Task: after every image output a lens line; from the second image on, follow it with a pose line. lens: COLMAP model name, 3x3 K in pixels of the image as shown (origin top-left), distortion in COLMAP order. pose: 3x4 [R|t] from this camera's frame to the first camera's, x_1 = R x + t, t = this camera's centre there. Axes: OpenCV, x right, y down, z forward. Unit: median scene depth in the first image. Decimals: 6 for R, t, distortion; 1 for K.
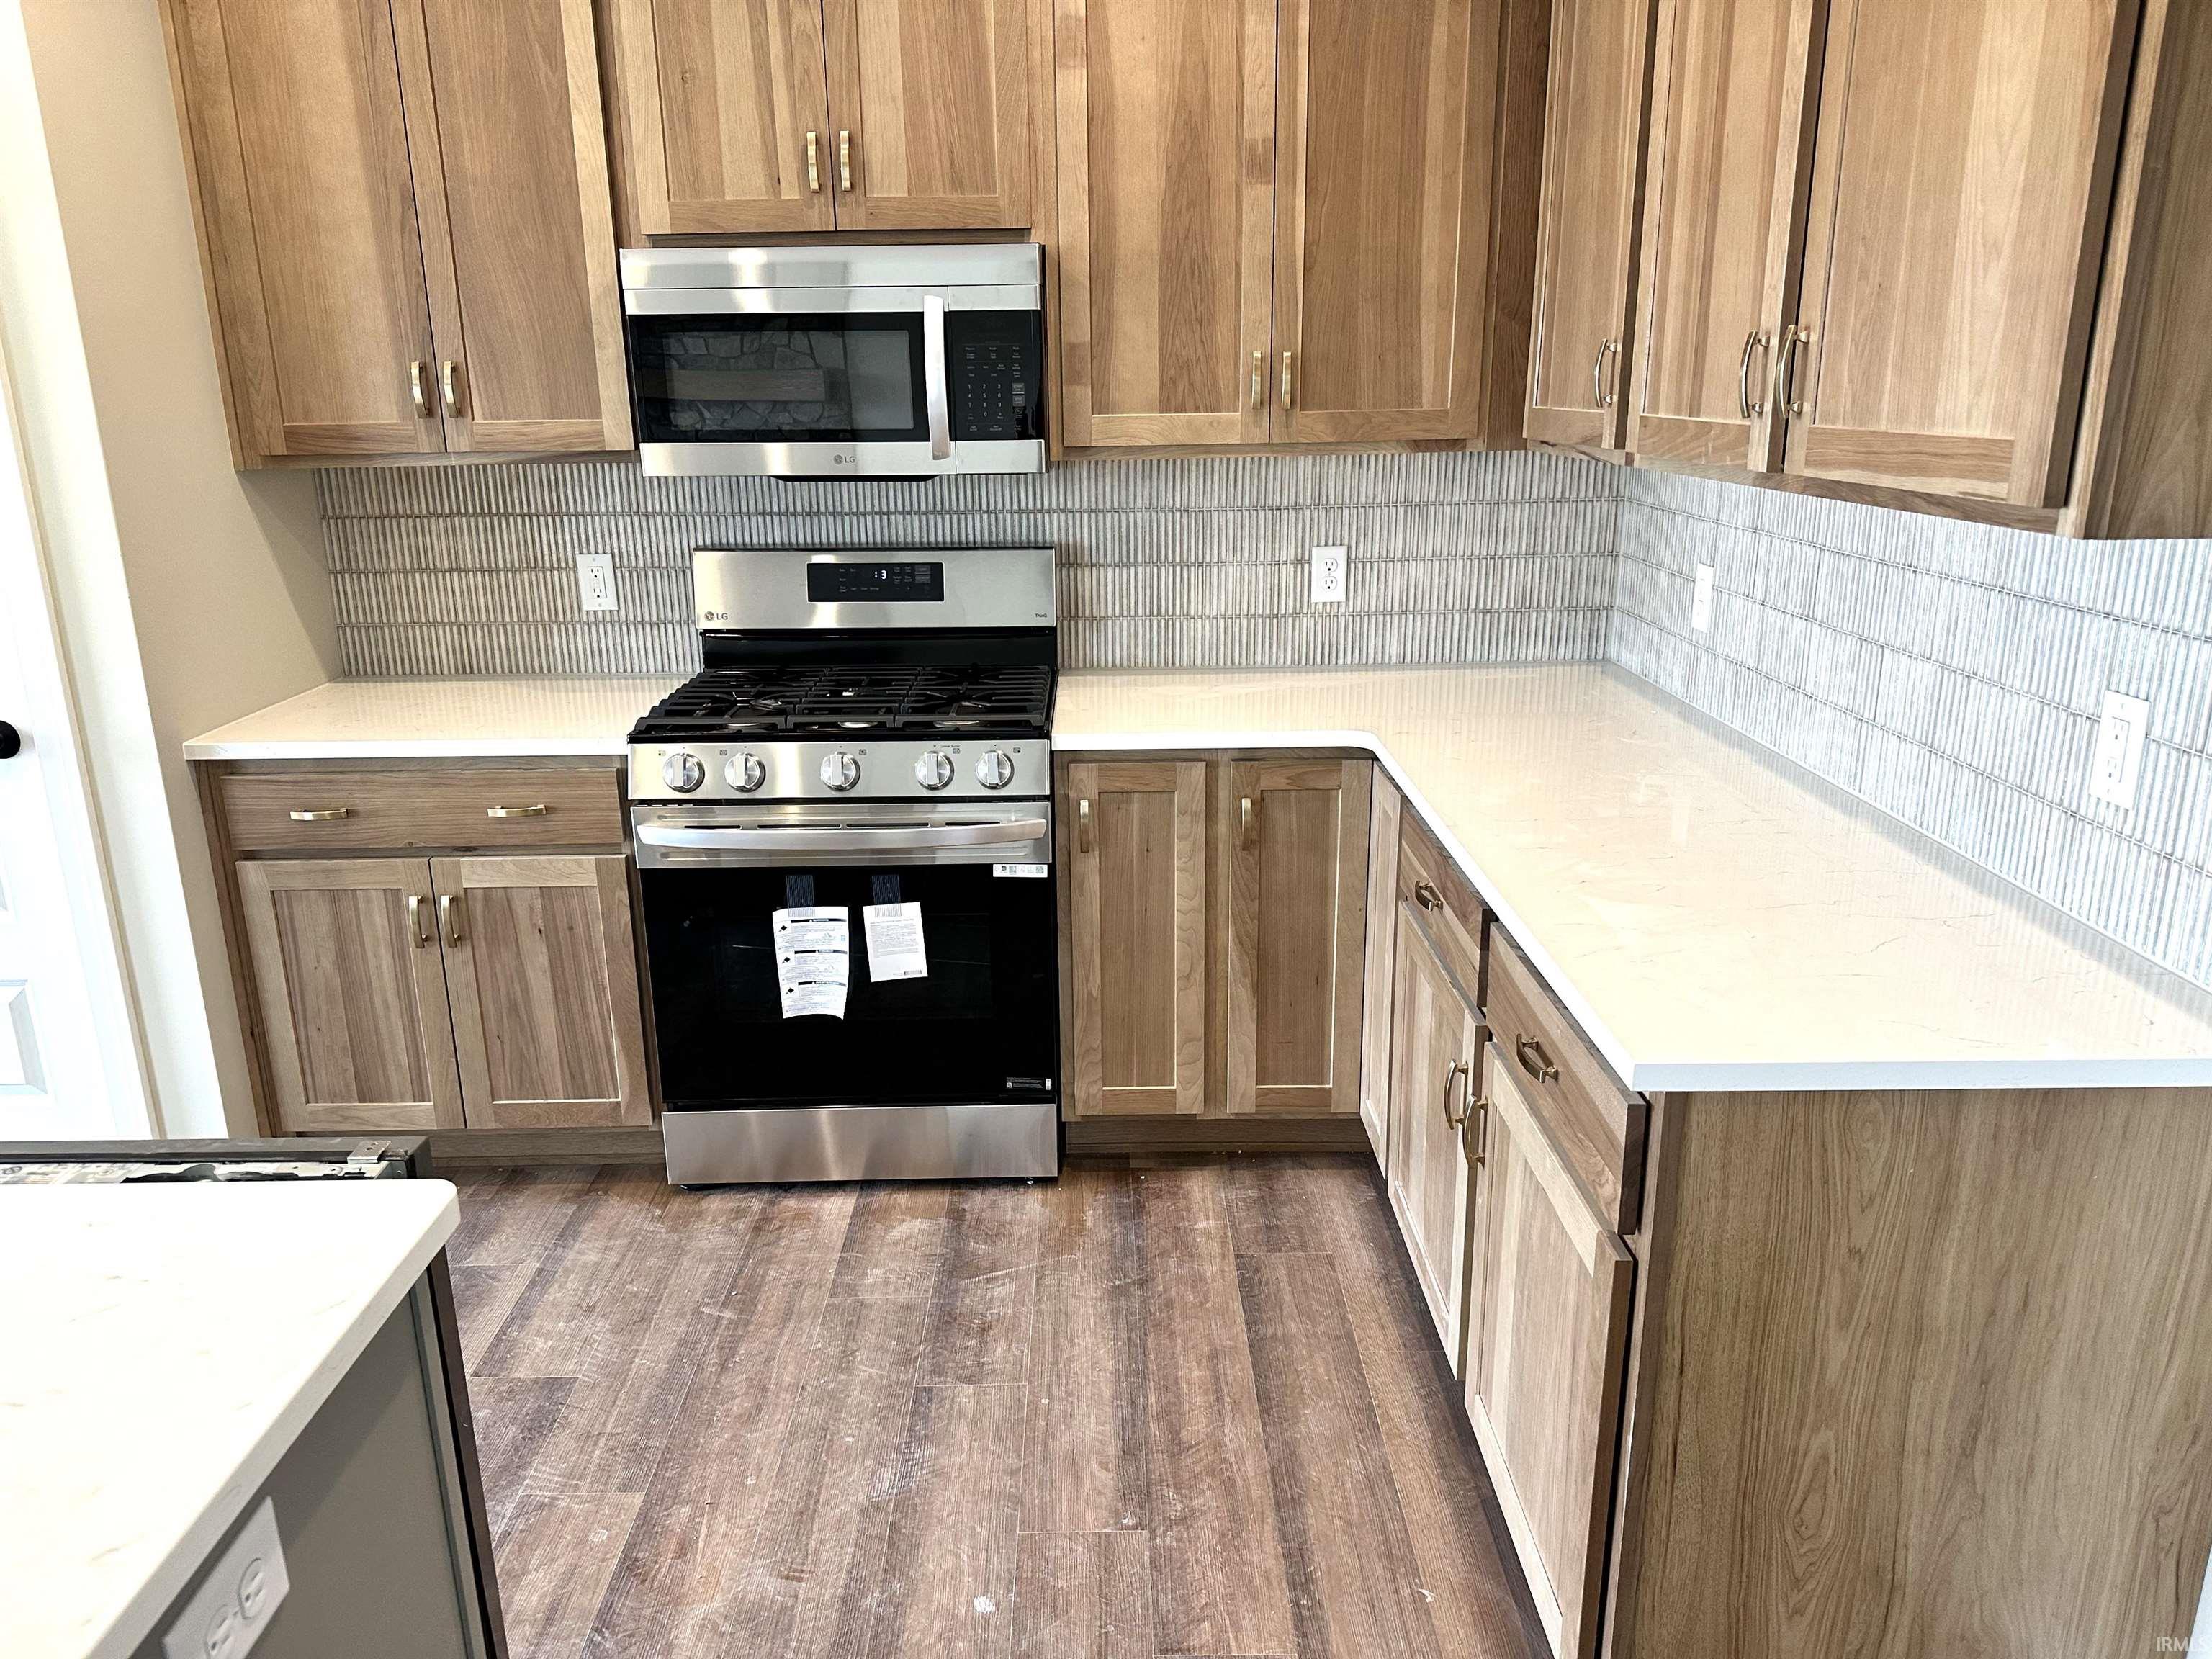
lens RADIAL K [[1539.4, 0, 1126.4], [0, 1539.4, 839.5], [0, 0, 1]] dist [0.044498, -0.053220]
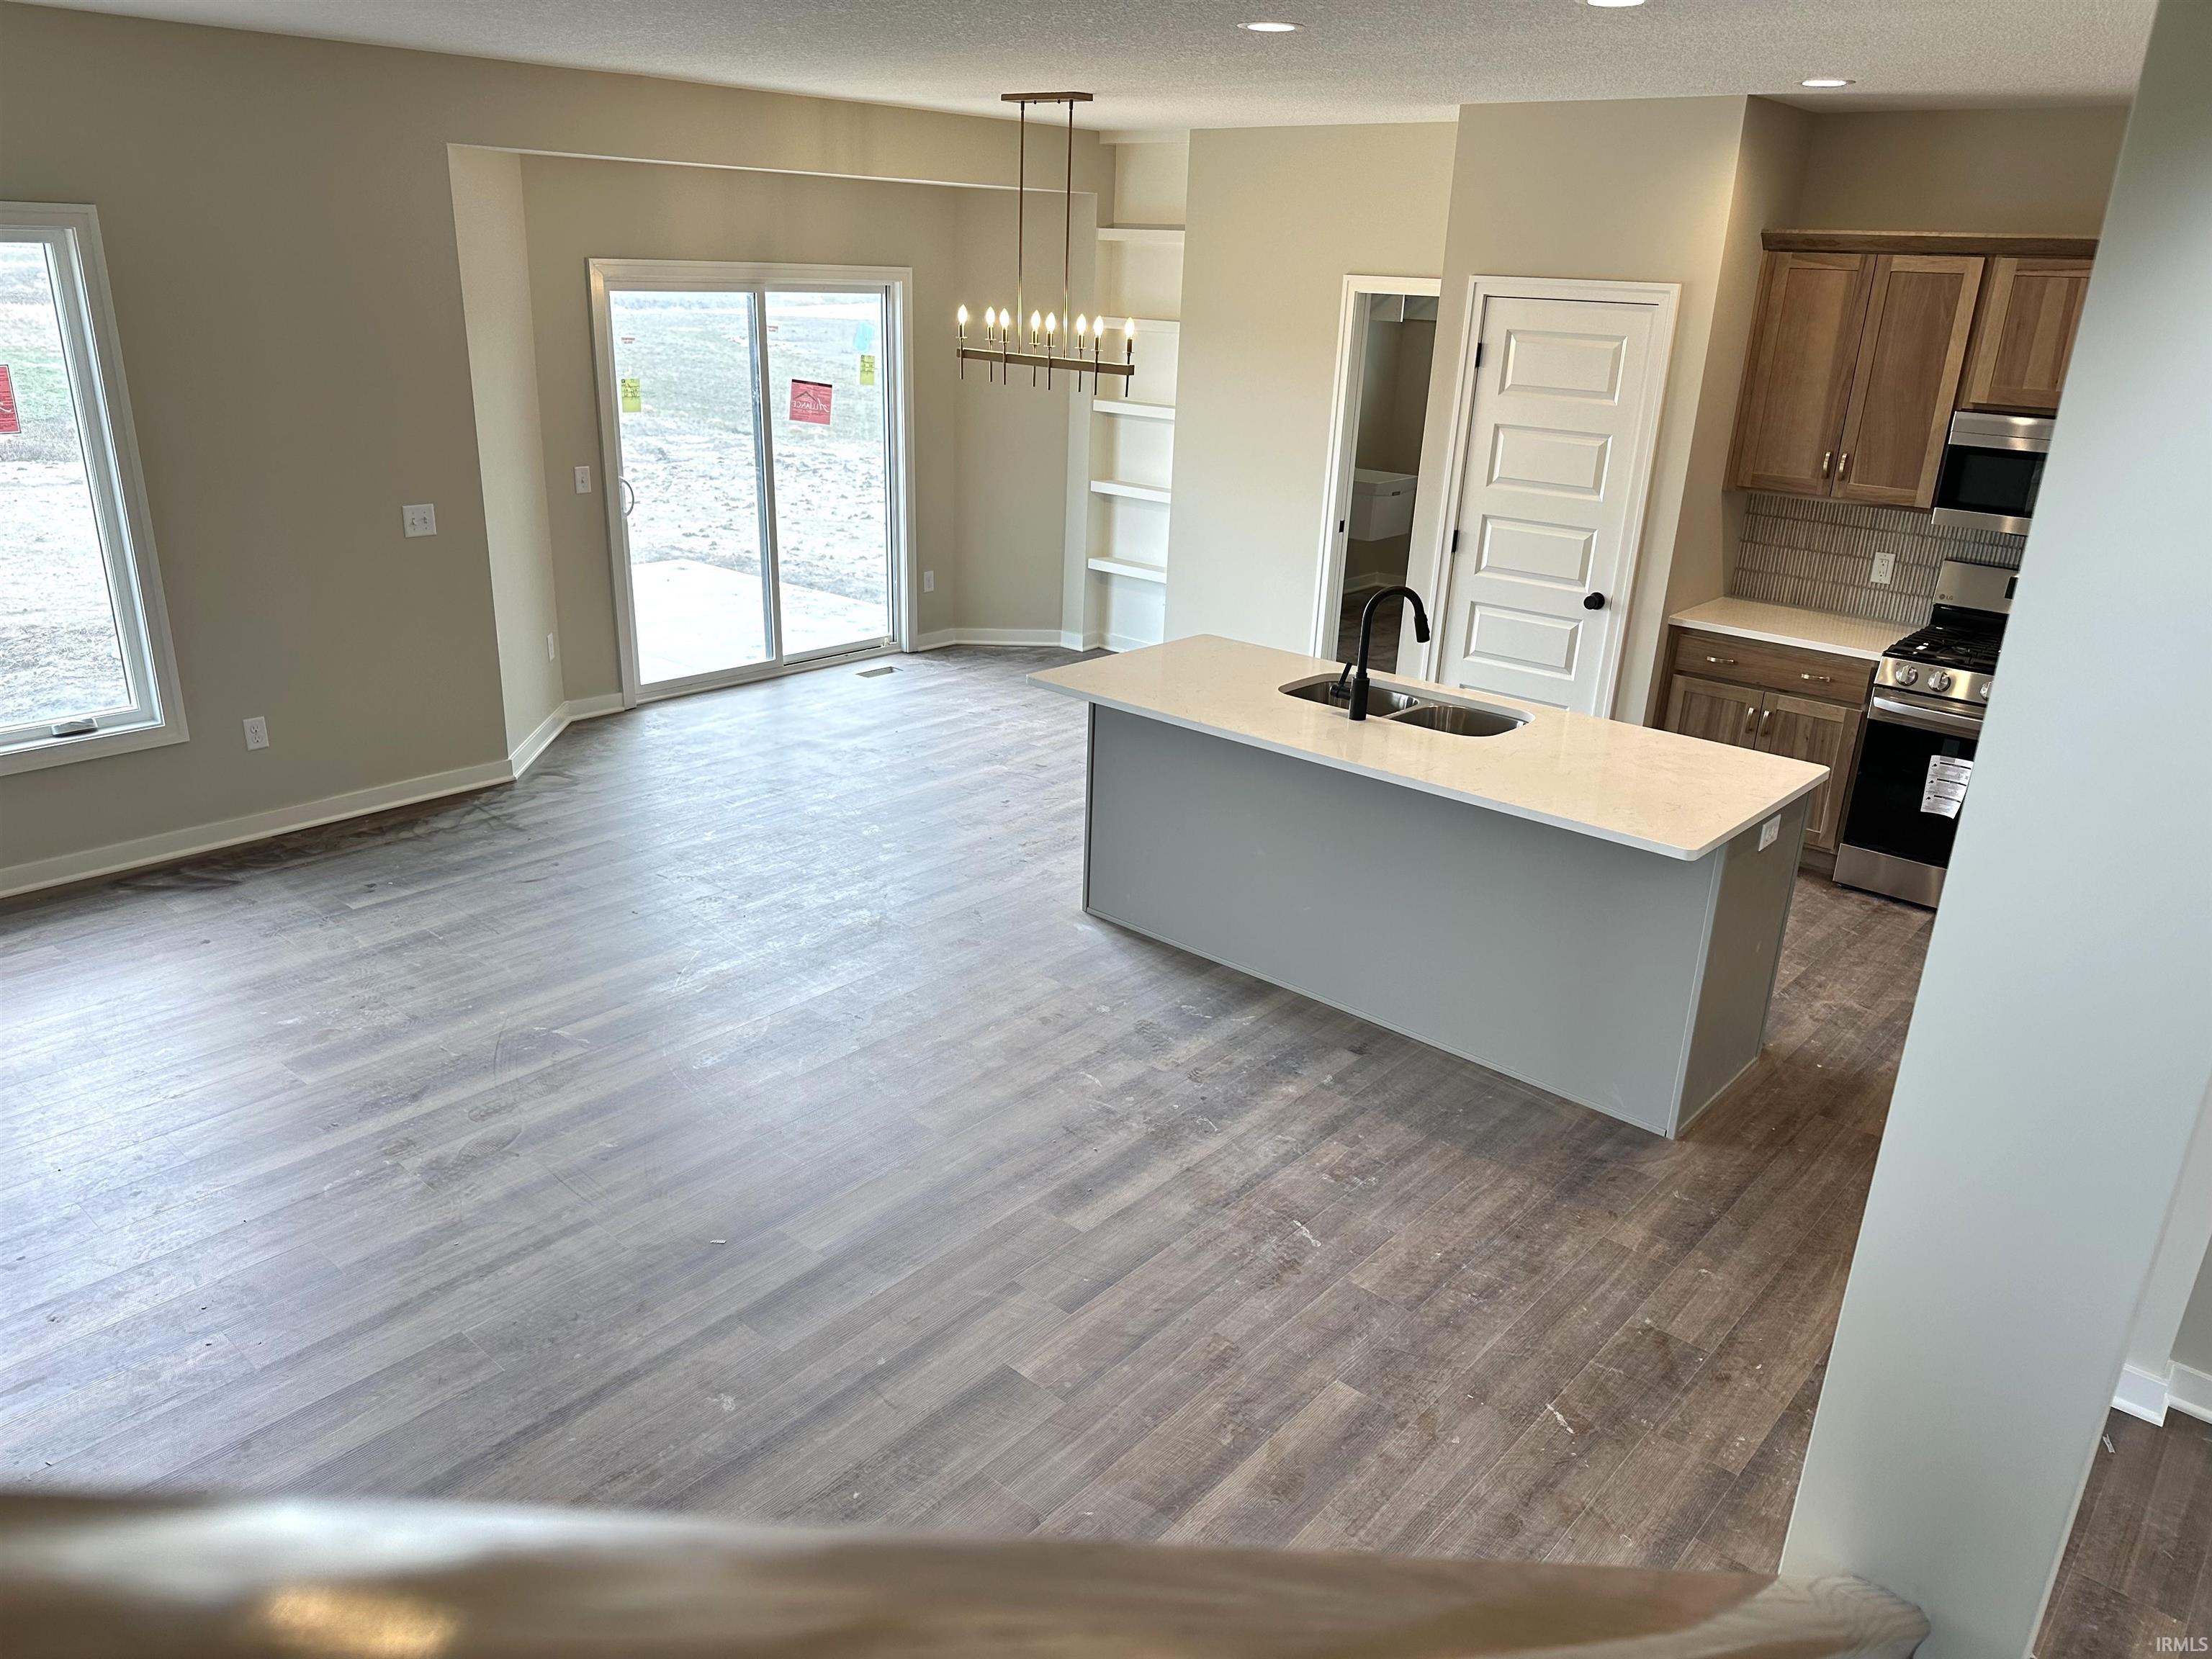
lens RADIAL K [[1539.4, 0, 1120.1], [0, 1539.4, 827.9], [0, 0, 1]] dist [0.044498, -0.053220]
pose [[0.742438, 0.266914, -0.614445, 0.232248], [-0.232529, 0.962850, 0.137294, 0.102842], [0.628264, 0.040944, 0.776922, -1.139427]]
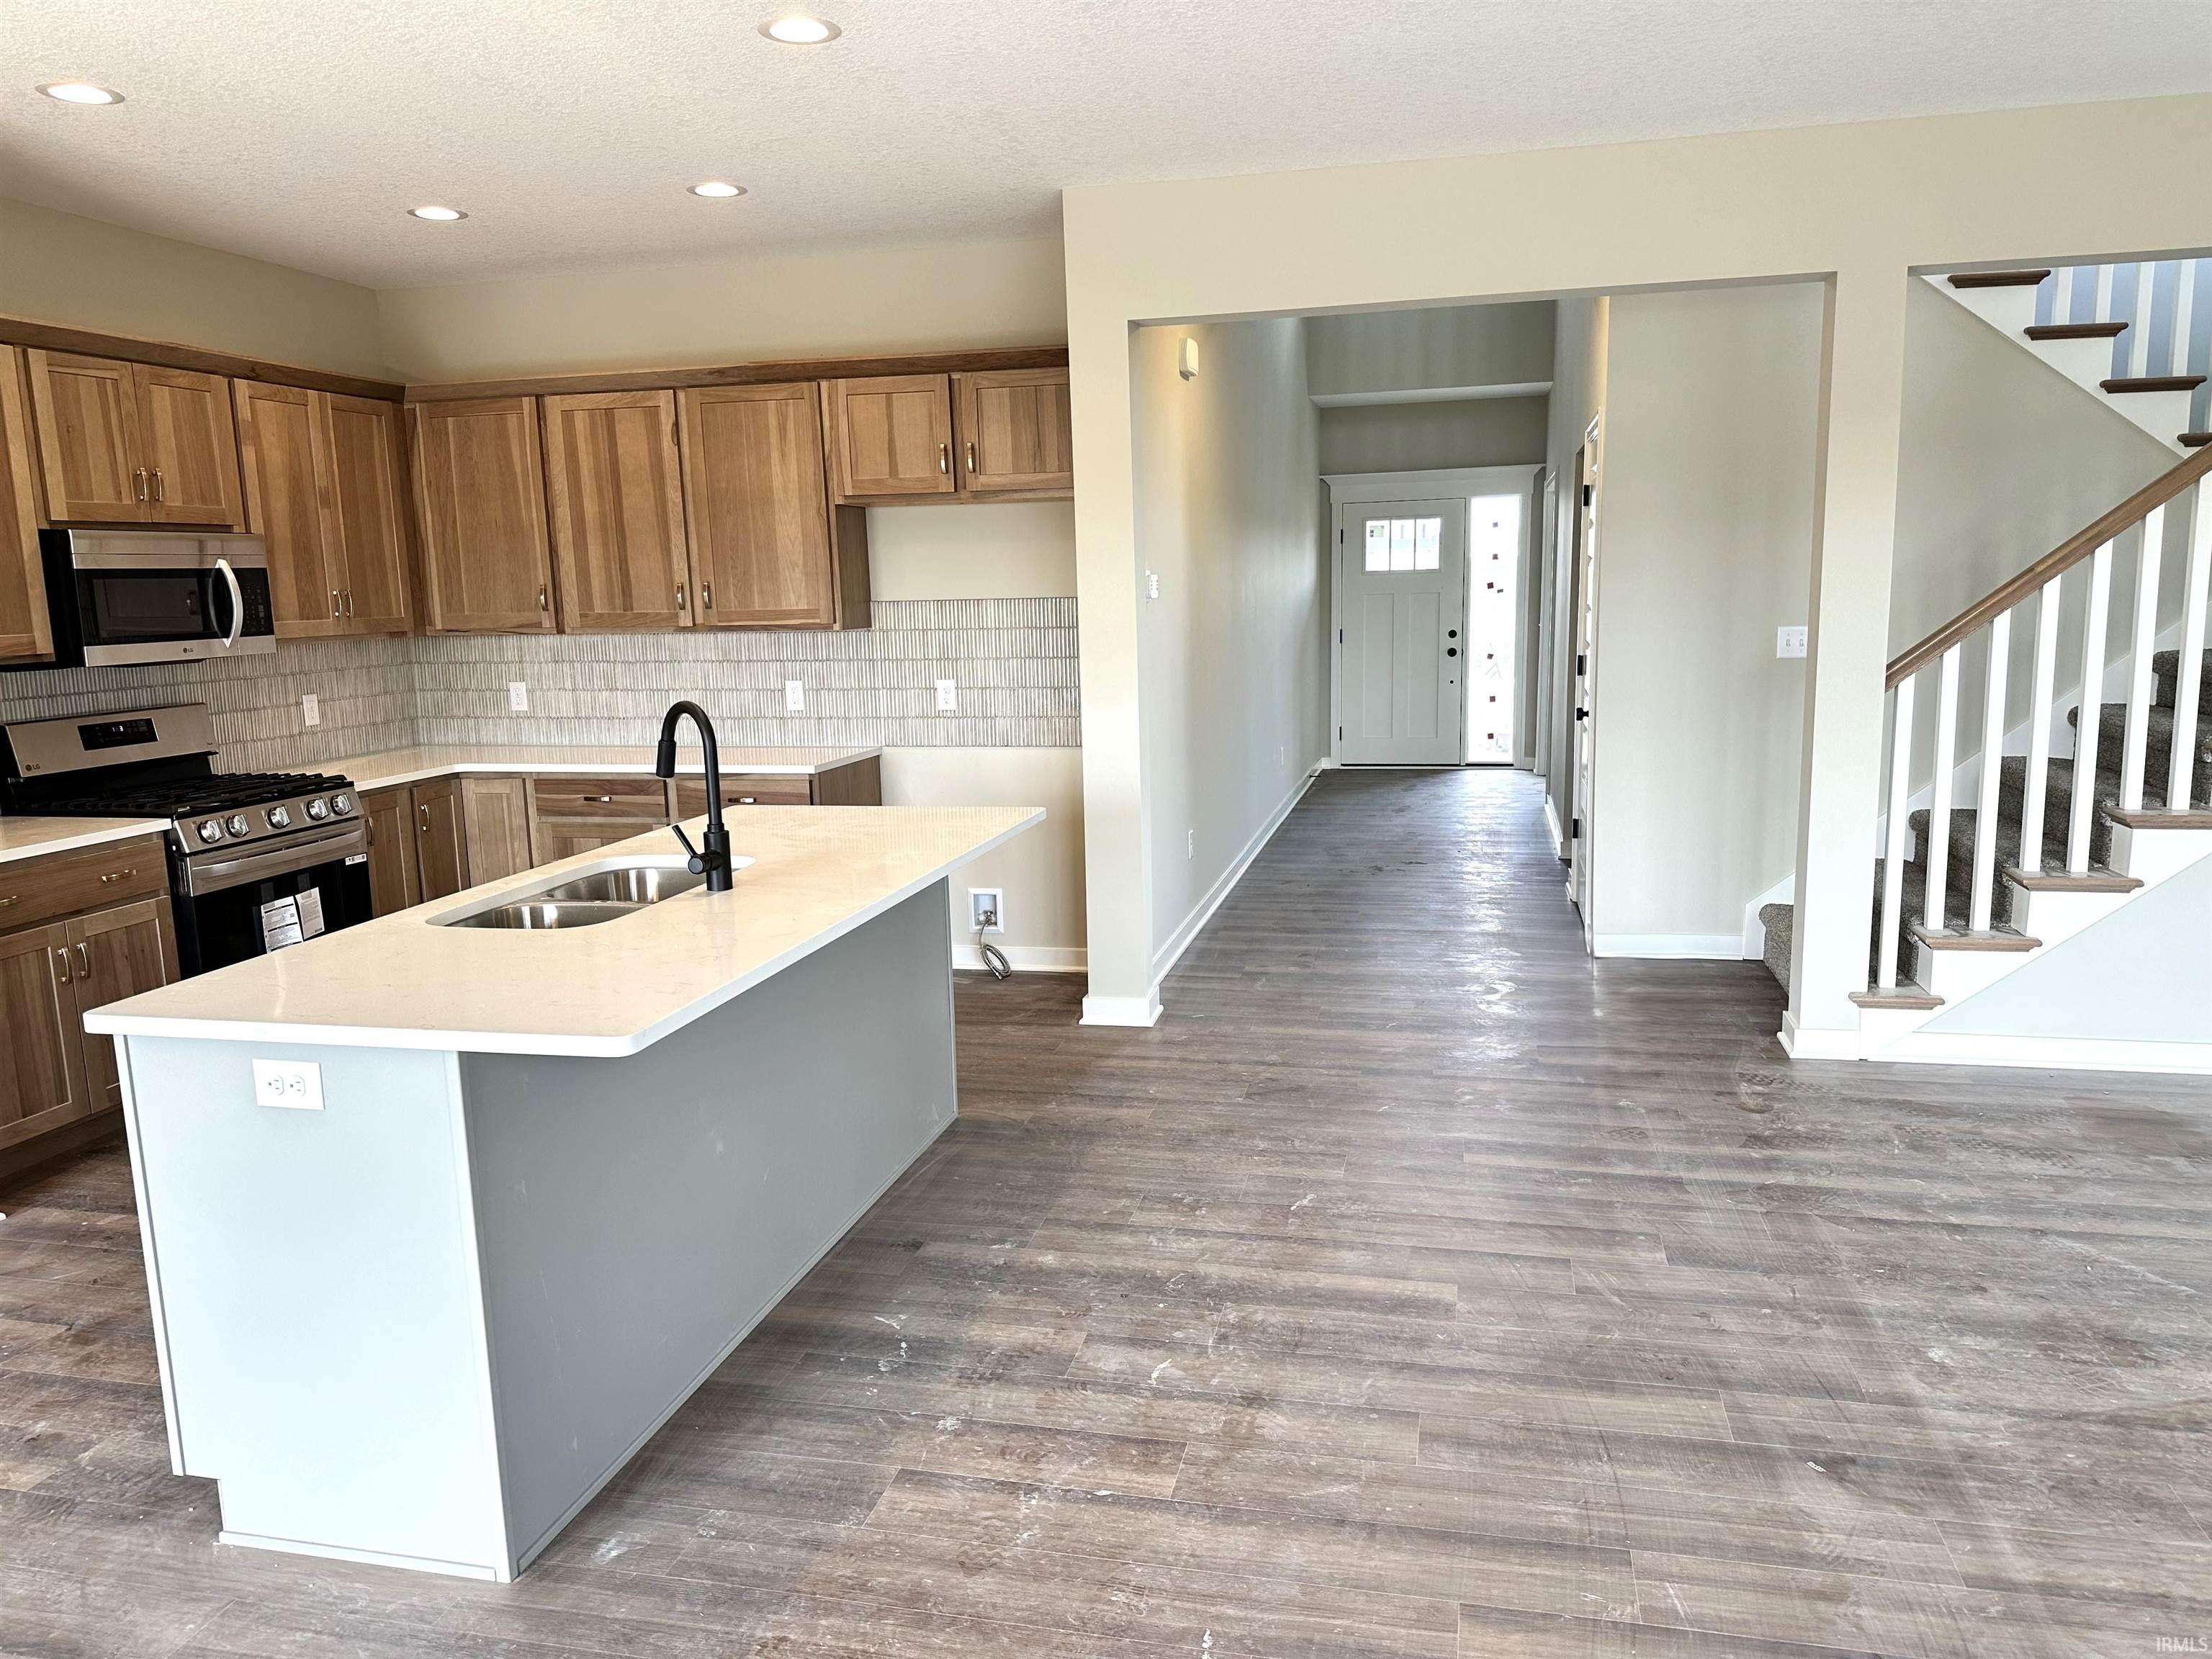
lens RADIAL K [[1539.4, 0, 1083.1], [0, 1539.4, 832.3], [0, 0, 1]] dist [0.044498, -0.053220]
pose [[0.253215, -0.151751, 0.955434, -1.584327], [0.296855, 0.952162, 0.072557, 0.111356], [-0.920738, 0.265253, 0.286149, -0.338960]]
